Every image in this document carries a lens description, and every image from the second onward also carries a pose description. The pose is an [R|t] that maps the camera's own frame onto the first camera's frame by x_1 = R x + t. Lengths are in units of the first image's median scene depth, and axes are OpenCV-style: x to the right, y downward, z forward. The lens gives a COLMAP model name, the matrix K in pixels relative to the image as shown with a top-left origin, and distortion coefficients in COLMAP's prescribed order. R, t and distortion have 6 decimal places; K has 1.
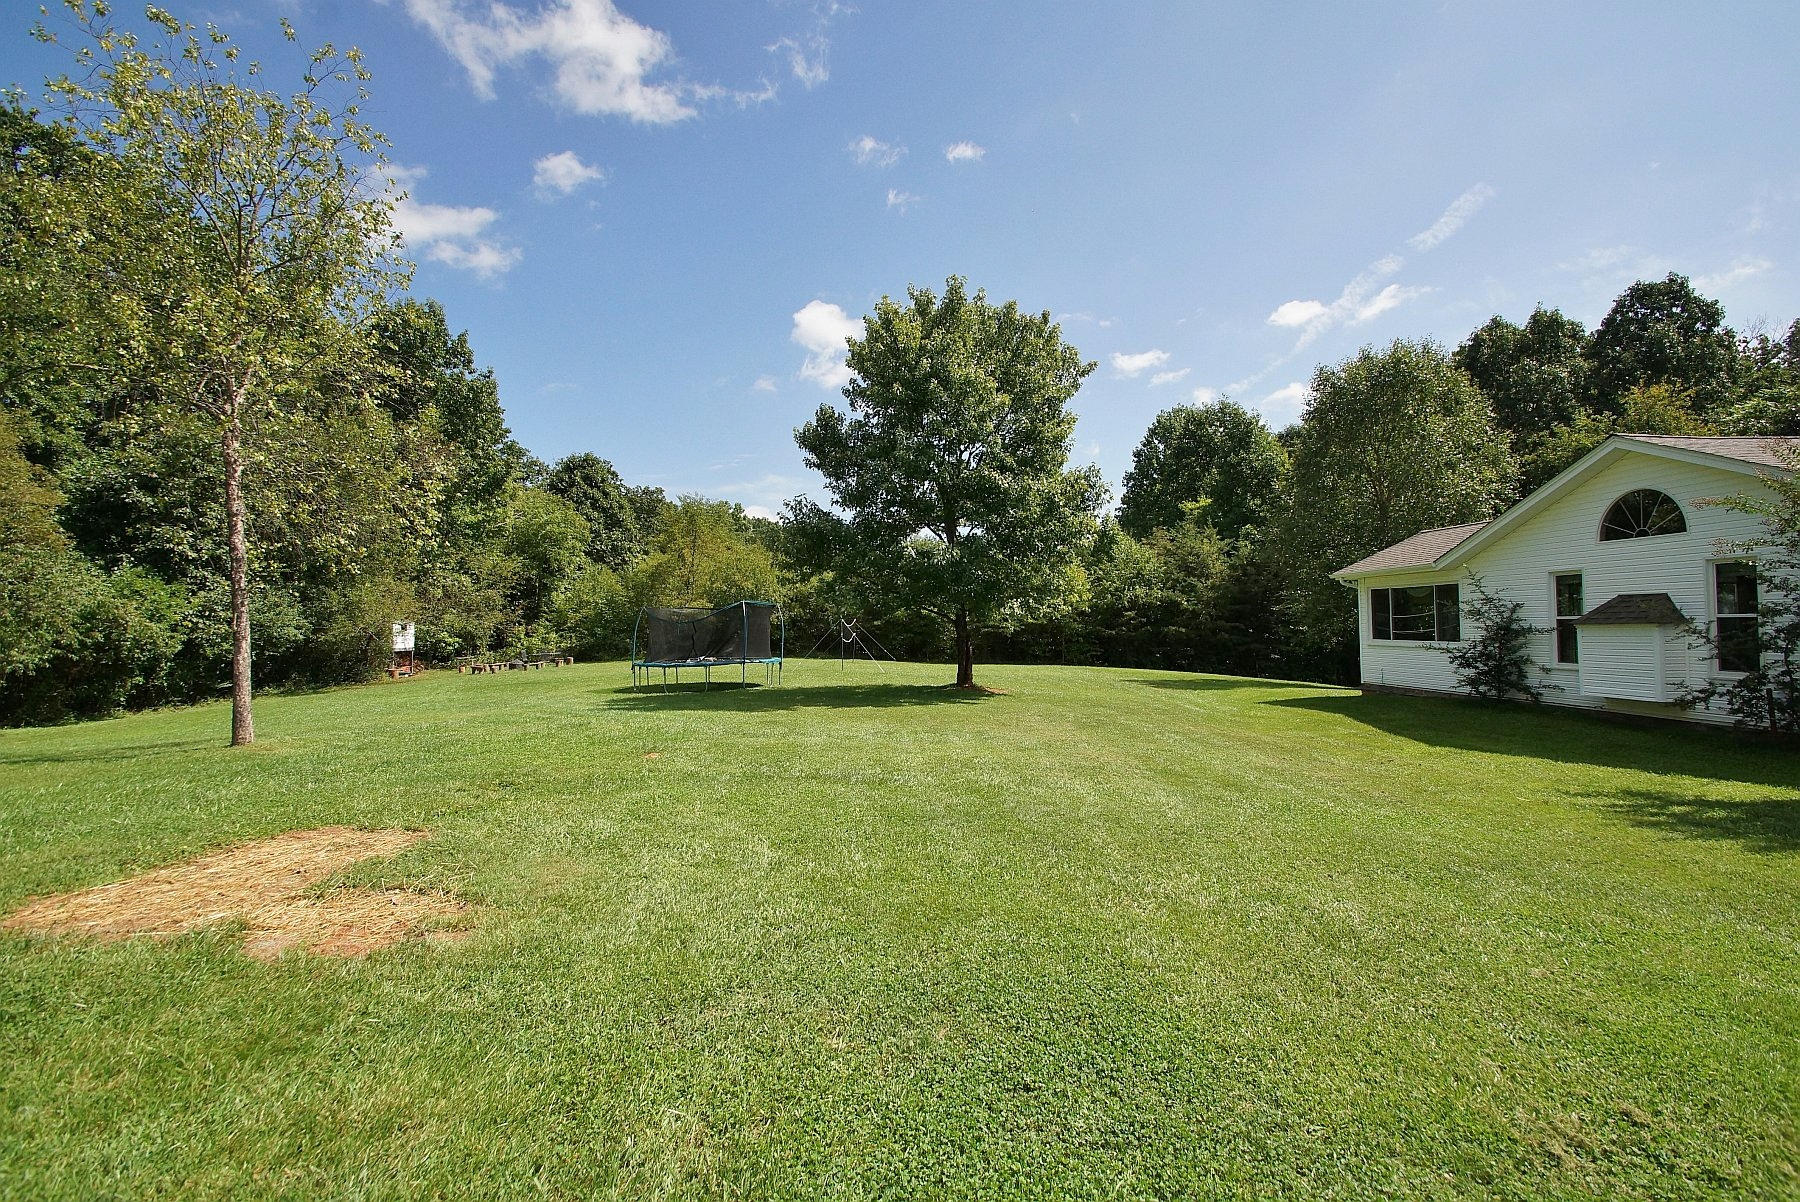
lens RADIAL K [[783.7, 0, 885.2], [0, 783.7, 615.5], [0, 0, 1]] dist [-0.011863, -0.000611]
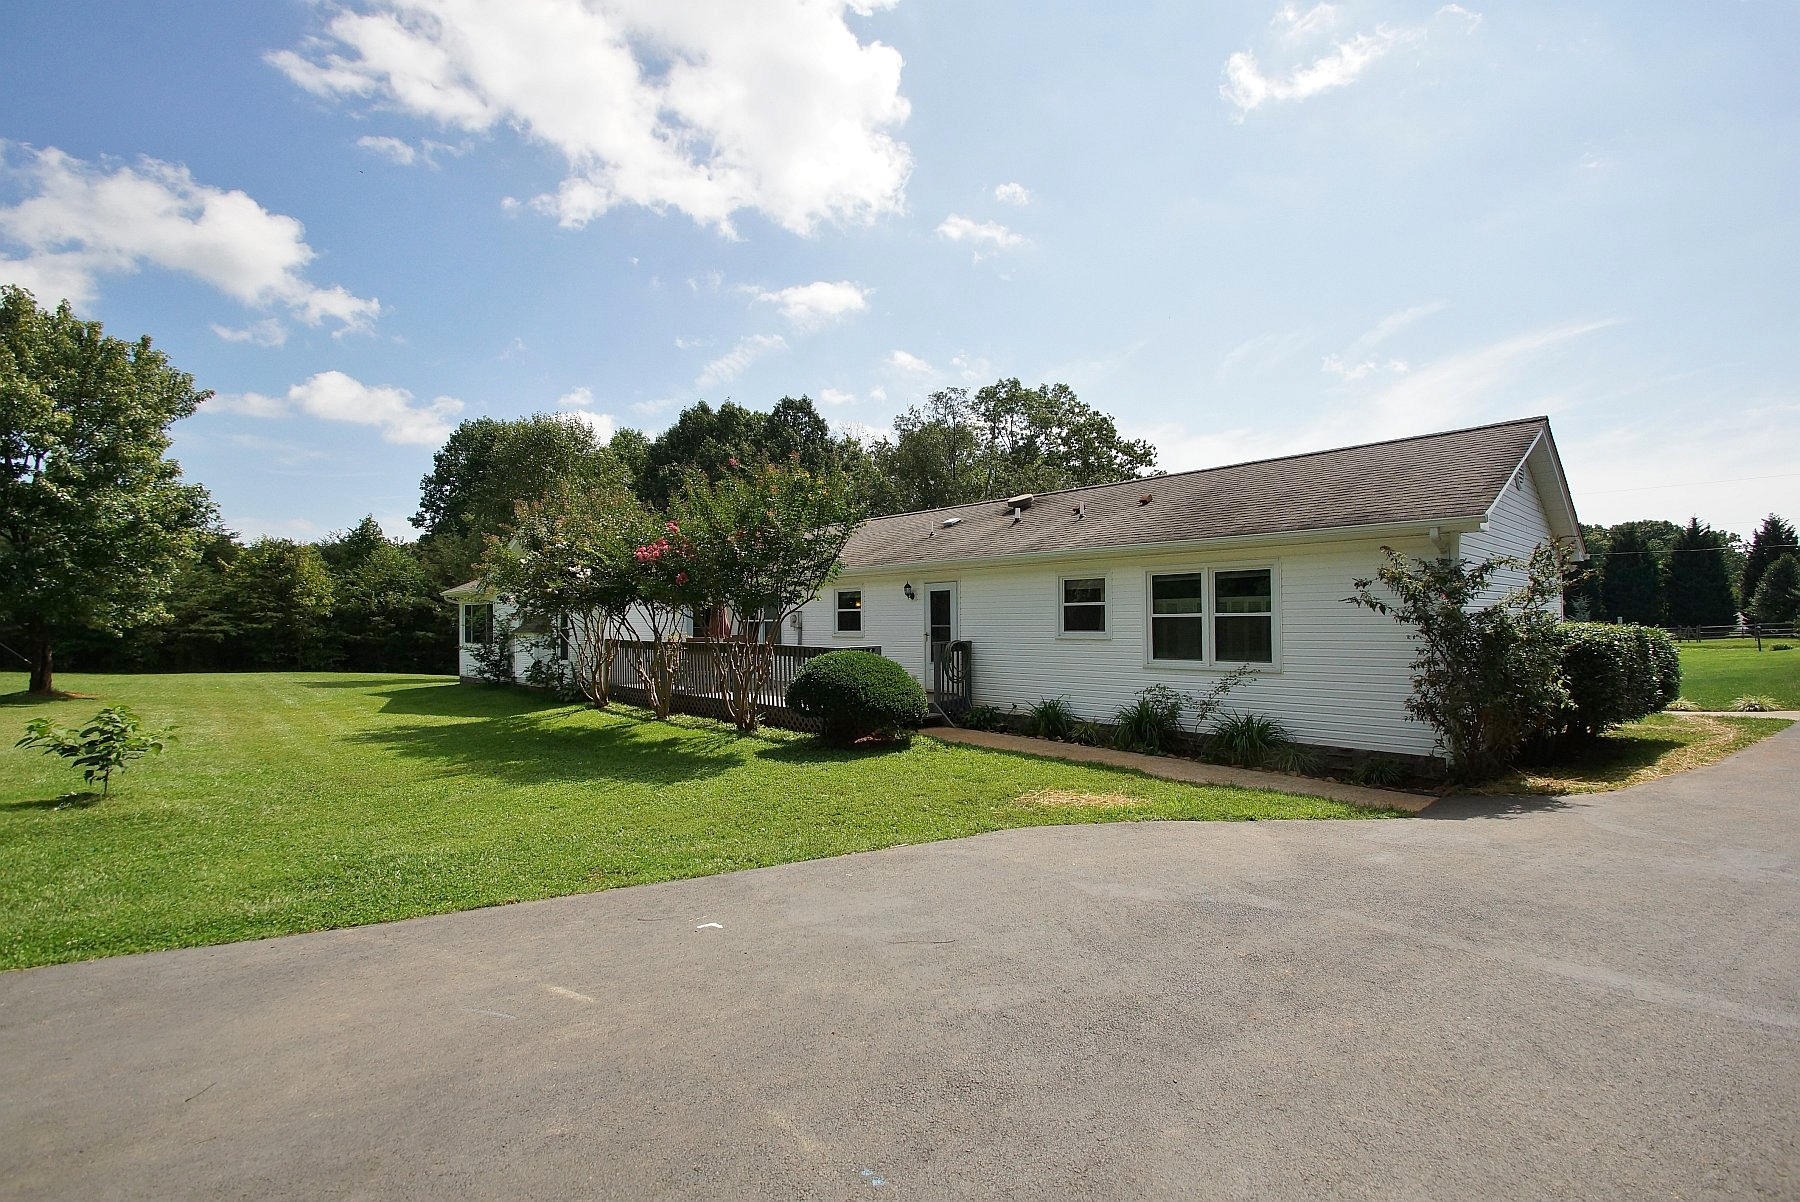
lens RADIAL K [[783.7, 0, 911.7], [0, 783.7, 598.9], [0, 0, 1]] dist [-0.011863, -0.000611]
pose [[0.714874, 0.023773, 0.698849, 0.205457], [-0.006102, 0.999596, -0.027761, -0.008782], [-0.699226, 0.015582, 0.714731, -0.434598]]
